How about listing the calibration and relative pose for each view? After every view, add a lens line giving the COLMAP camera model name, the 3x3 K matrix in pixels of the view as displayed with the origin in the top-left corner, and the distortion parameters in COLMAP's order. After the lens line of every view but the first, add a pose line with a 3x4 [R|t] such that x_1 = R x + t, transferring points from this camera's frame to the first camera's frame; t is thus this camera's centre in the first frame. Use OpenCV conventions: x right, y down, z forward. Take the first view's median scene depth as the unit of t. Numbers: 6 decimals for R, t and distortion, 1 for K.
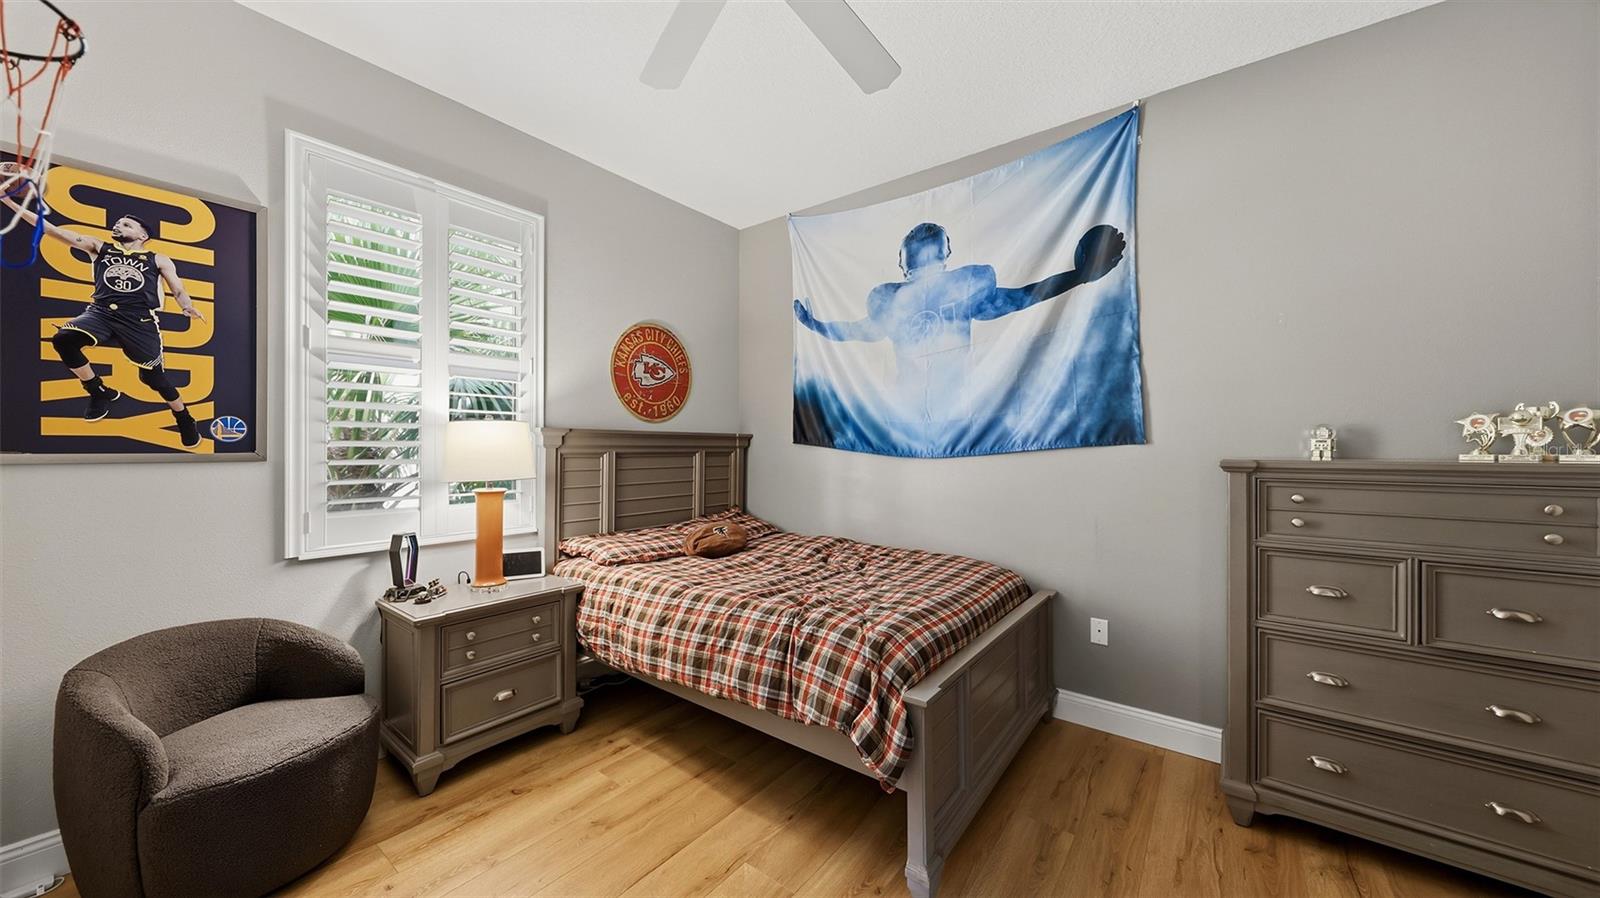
lens RADIAL K [[555.6, 0, 795.6], [0, 555.6, 446.0], [0, 0, 1]] dist [0.004891, -0.001430]
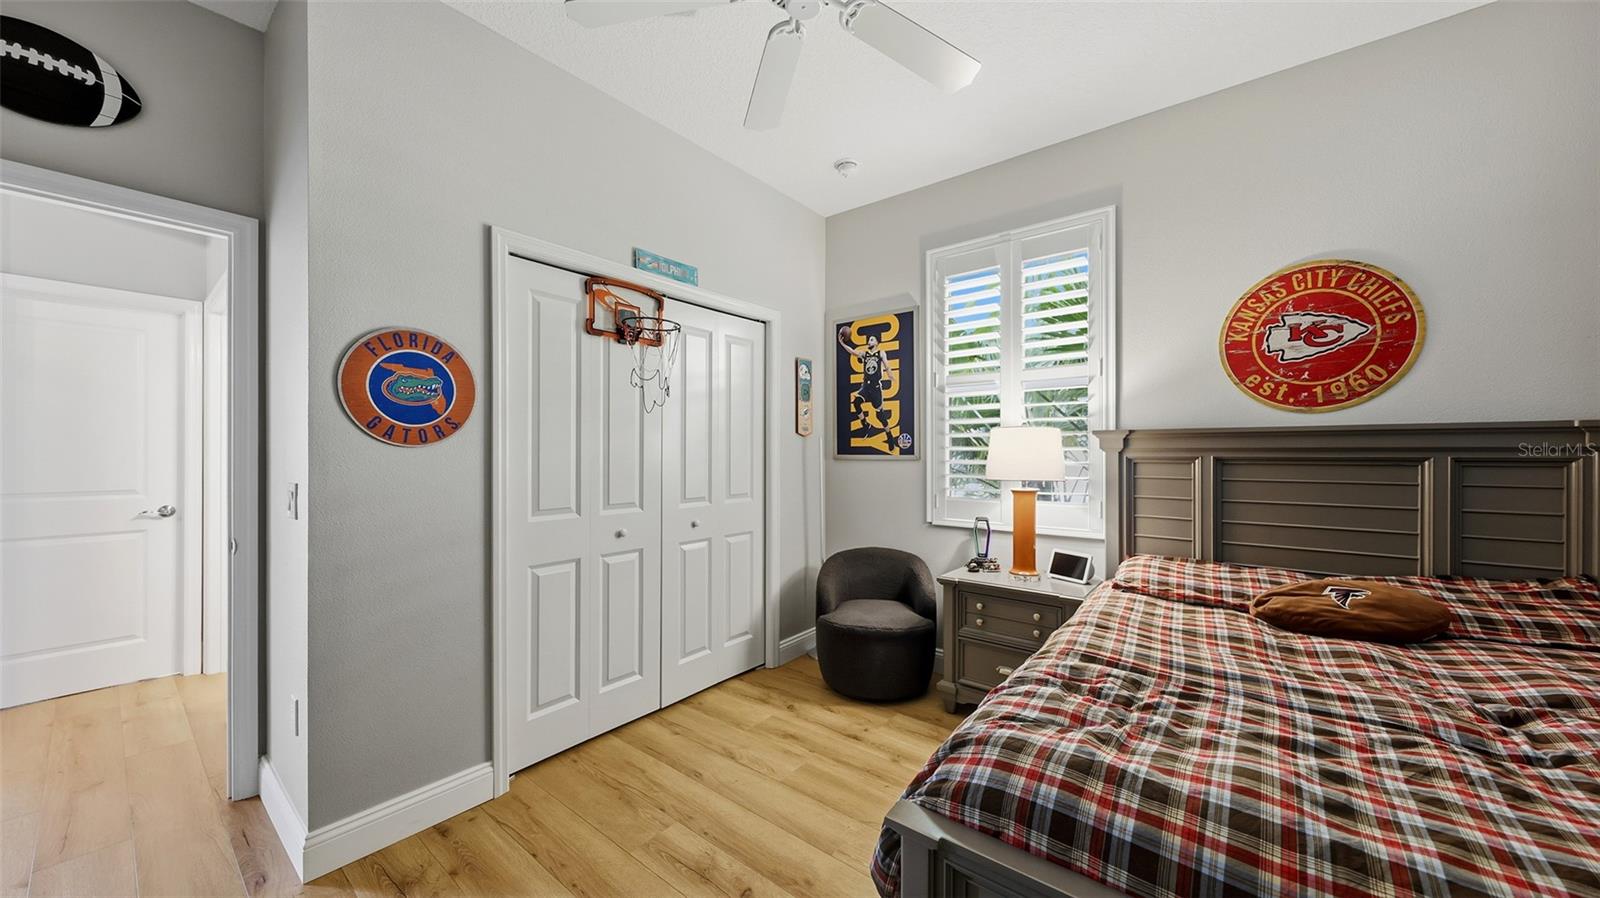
lens RADIAL K [[555.6, 0, 795.2], [0, 555.6, 453.2], [0, 0, 1]] dist [0.004891, -0.001430]
pose [[-0.025158, -0.005190, -0.999670, 0.729589], [-0.001809, 0.999985, -0.005146, 0.016851], [0.999682, 0.001679, -0.025167, 0.721971]]
